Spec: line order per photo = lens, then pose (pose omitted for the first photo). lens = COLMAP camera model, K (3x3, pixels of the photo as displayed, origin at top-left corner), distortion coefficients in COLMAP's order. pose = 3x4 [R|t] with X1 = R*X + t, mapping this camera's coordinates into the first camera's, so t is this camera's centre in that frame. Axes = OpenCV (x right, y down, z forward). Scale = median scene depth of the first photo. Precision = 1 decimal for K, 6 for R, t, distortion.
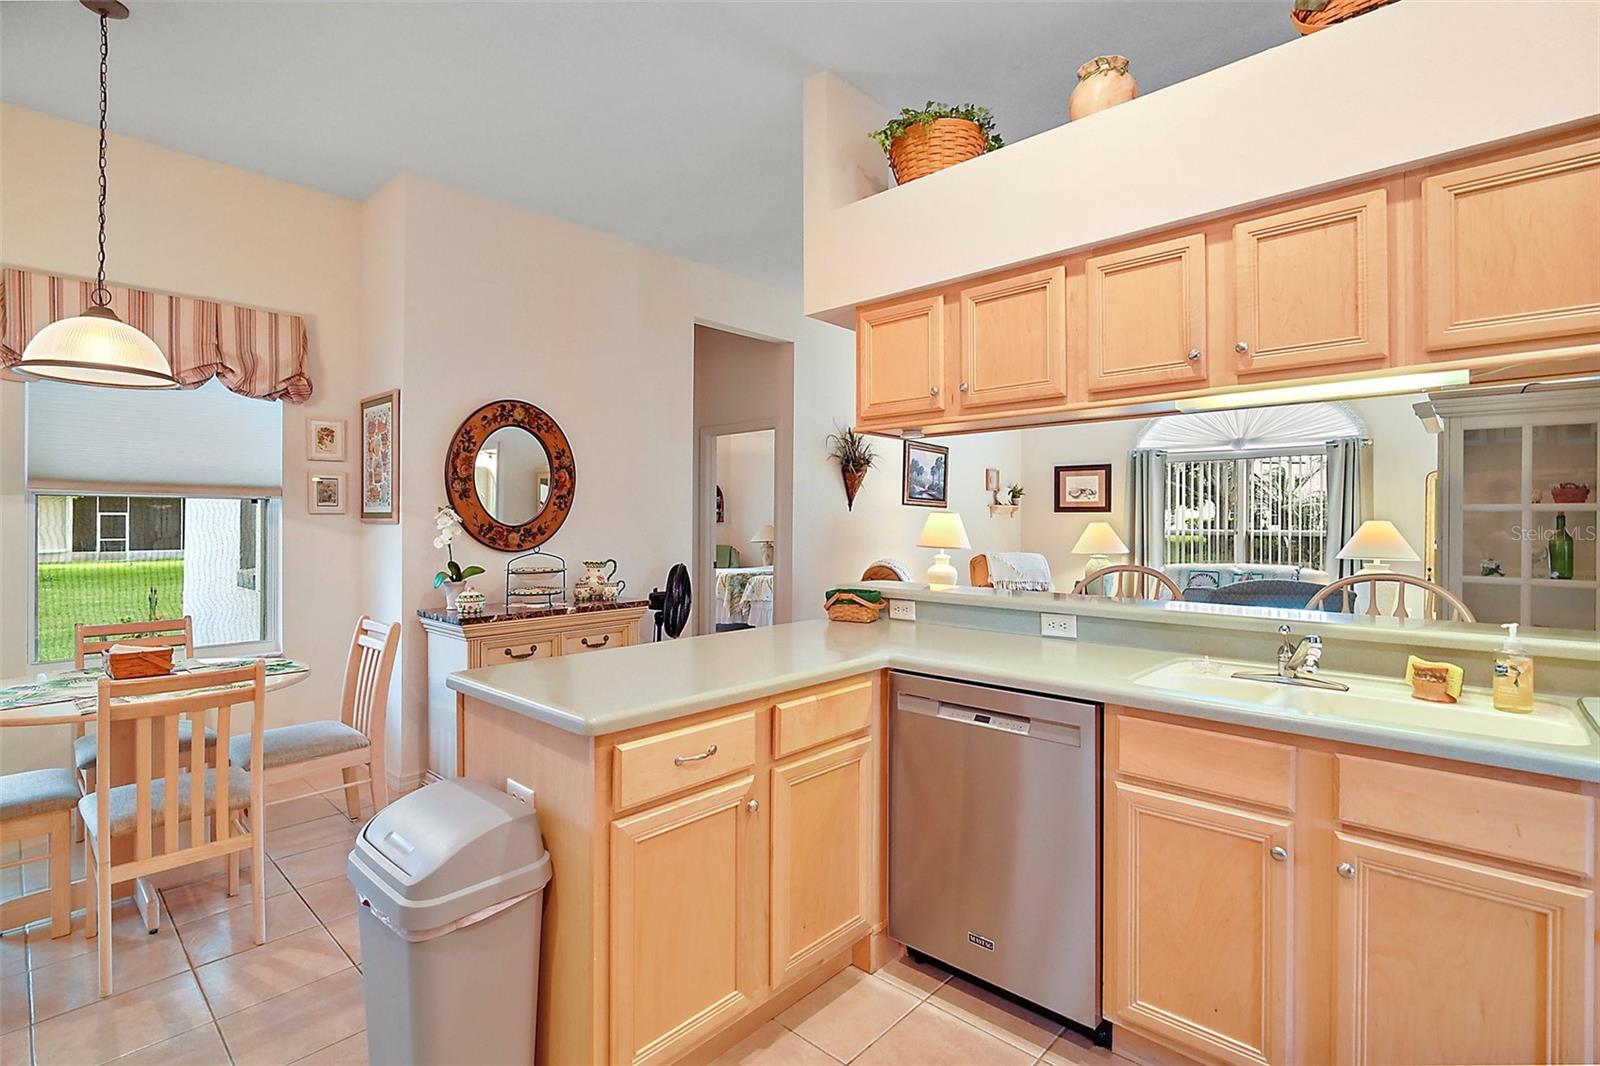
lens RADIAL K [[742.5, 0, 802.6], [0, 742.5, 513.9], [0, 0, 1]] dist [-0.010489, -0.000362]
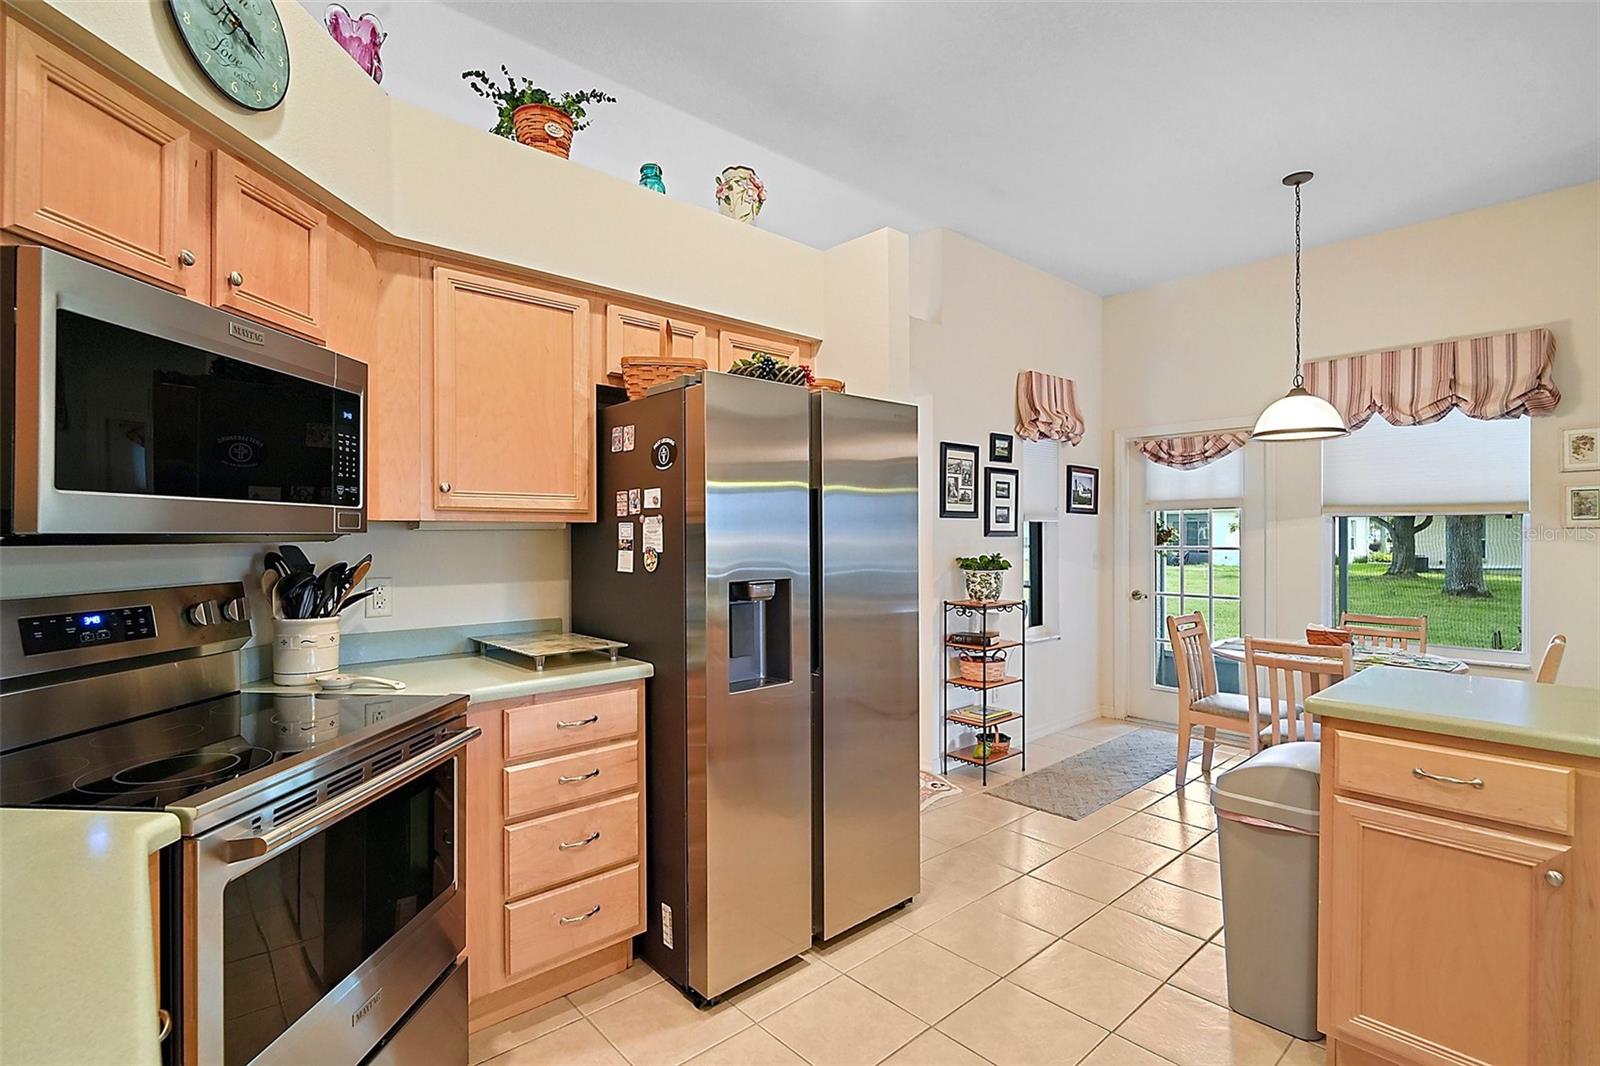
lens RADIAL K [[736.3, 0, 810.9], [0, 736.3, 547.0], [0, 0, 1]] dist [-0.016562, -0.000338]
pose [[-0.091544, 0.015272, -0.995684, 0.375047], [0.010688, 0.999840, 0.014353, 0.000765], [0.995744, -0.009328, -0.091693, 0.113959]]
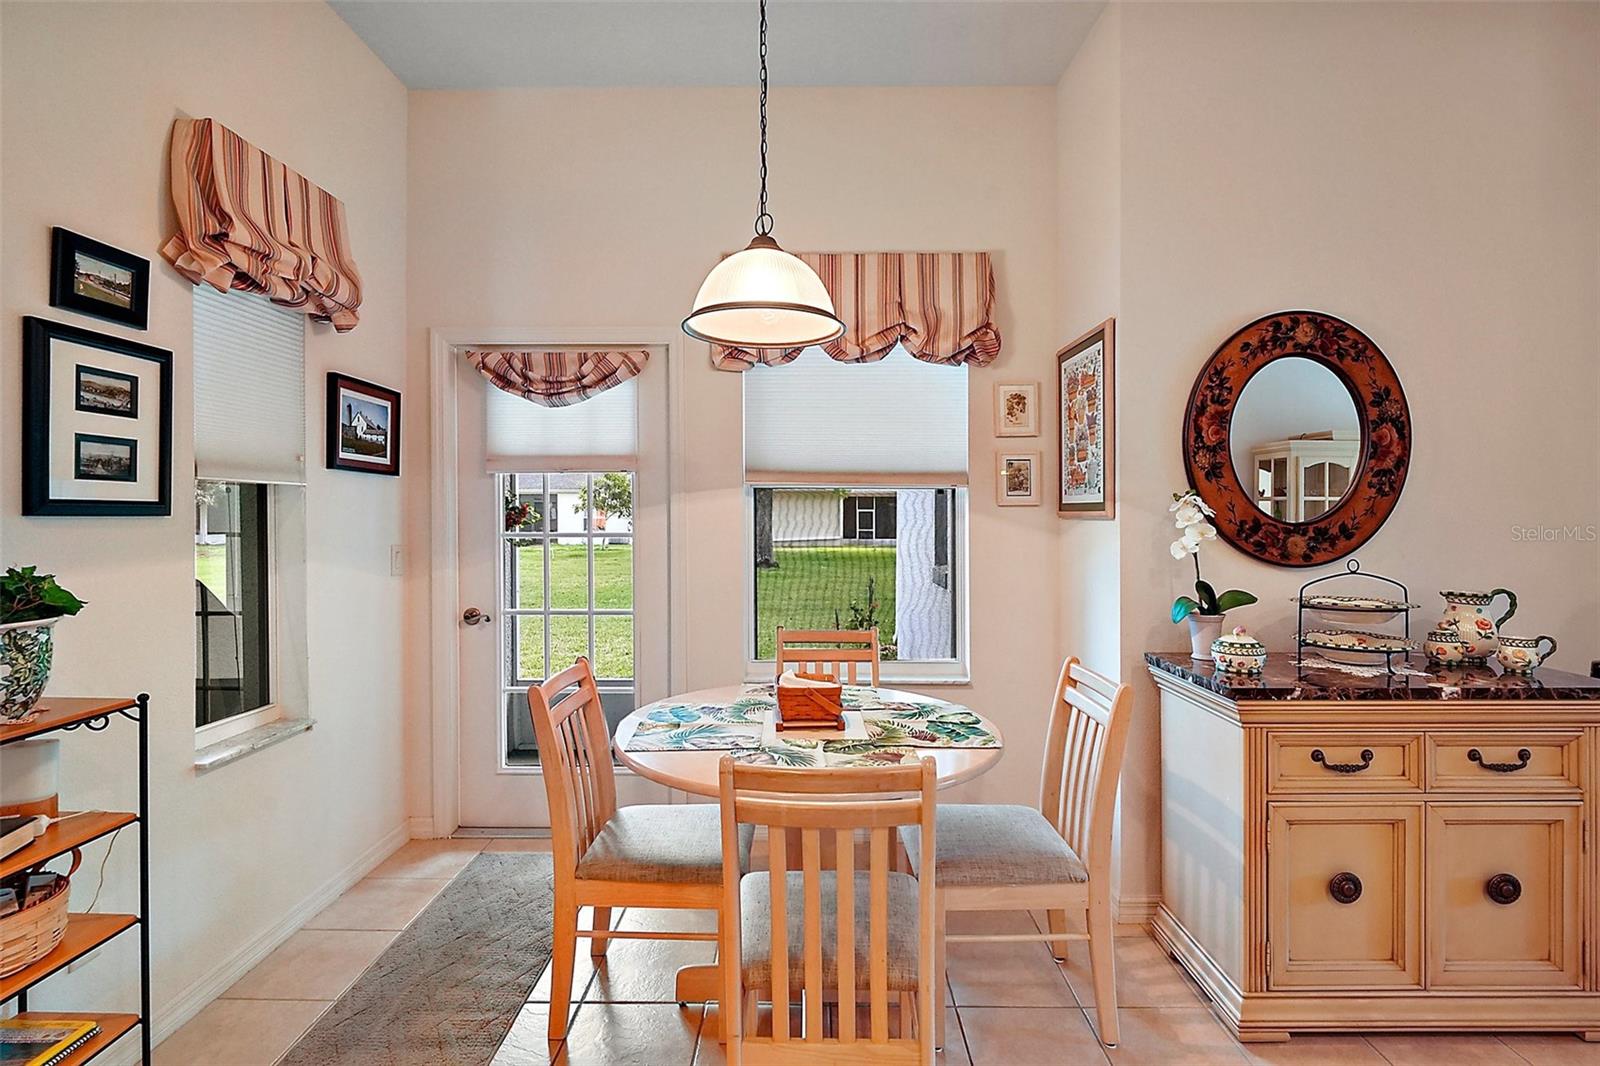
lens RADIAL K [[742.5, 0, 802.6], [0, 742.5, 513.9], [0, 0, 1]] dist [-0.010489, -0.000362]
pose [[0.666443, -0.001558, -0.745554, -0.228646], [0.006387, 0.999973, 0.003620, 0.004251], [0.745528, -0.007174, 0.666435, 0.335022]]
